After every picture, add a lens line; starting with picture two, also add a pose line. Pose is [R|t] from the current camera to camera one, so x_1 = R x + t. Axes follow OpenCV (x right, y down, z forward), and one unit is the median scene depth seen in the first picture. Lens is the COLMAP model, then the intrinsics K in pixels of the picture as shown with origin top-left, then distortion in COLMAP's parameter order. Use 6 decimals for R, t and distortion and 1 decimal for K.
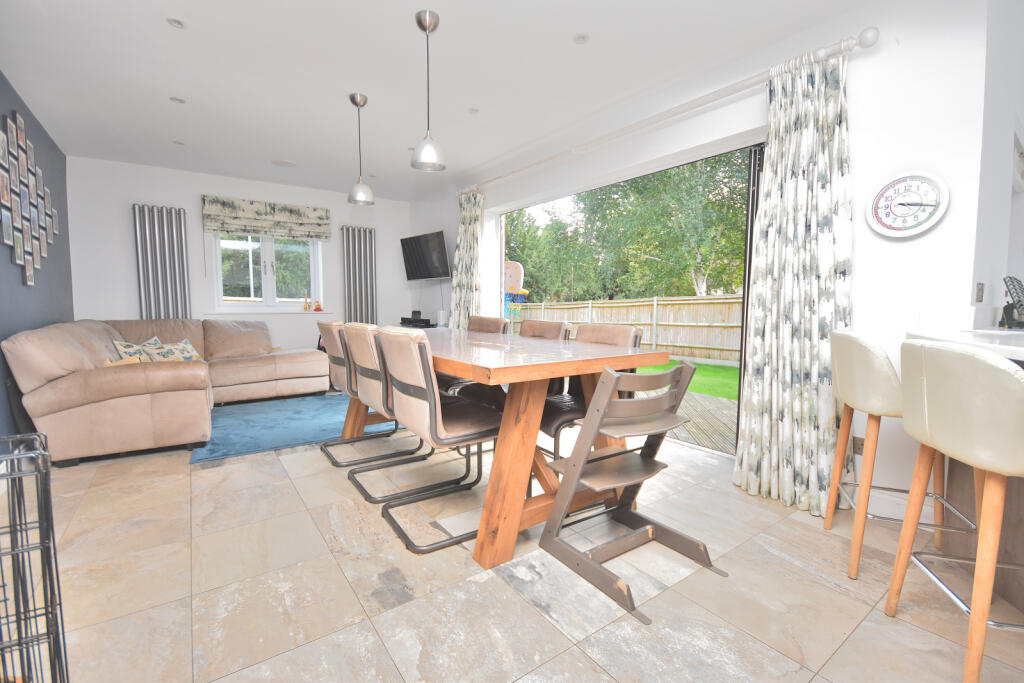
lens RADIAL K [[443.9, 0, 509.2], [0, 443.9, 341.8], [0, 0, 1]] dist [-0.002731, -0.005056]
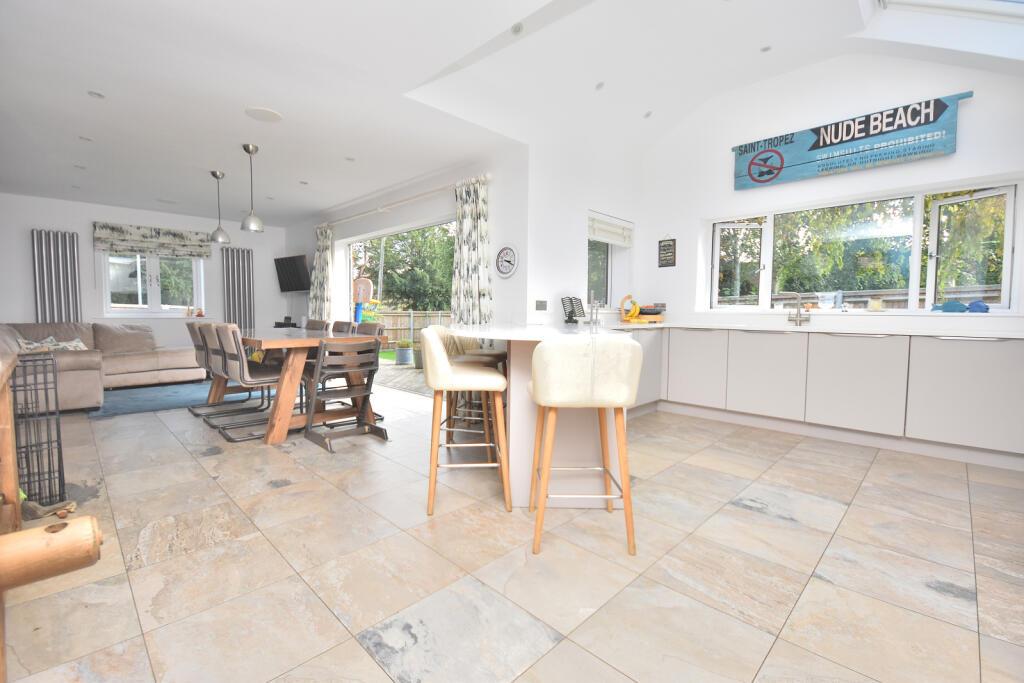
lens RADIAL K [[443.9, 0, 512.9], [0, 443.9, 338.8], [0, 0, 1]] dist [-0.002731, -0.005056]
pose [[0.984790, -0.007015, 0.173607, 0.245177], [0.011471, 0.999630, -0.024675, 0.037421], [-0.173369, 0.026291, 0.984506, -0.408733]]
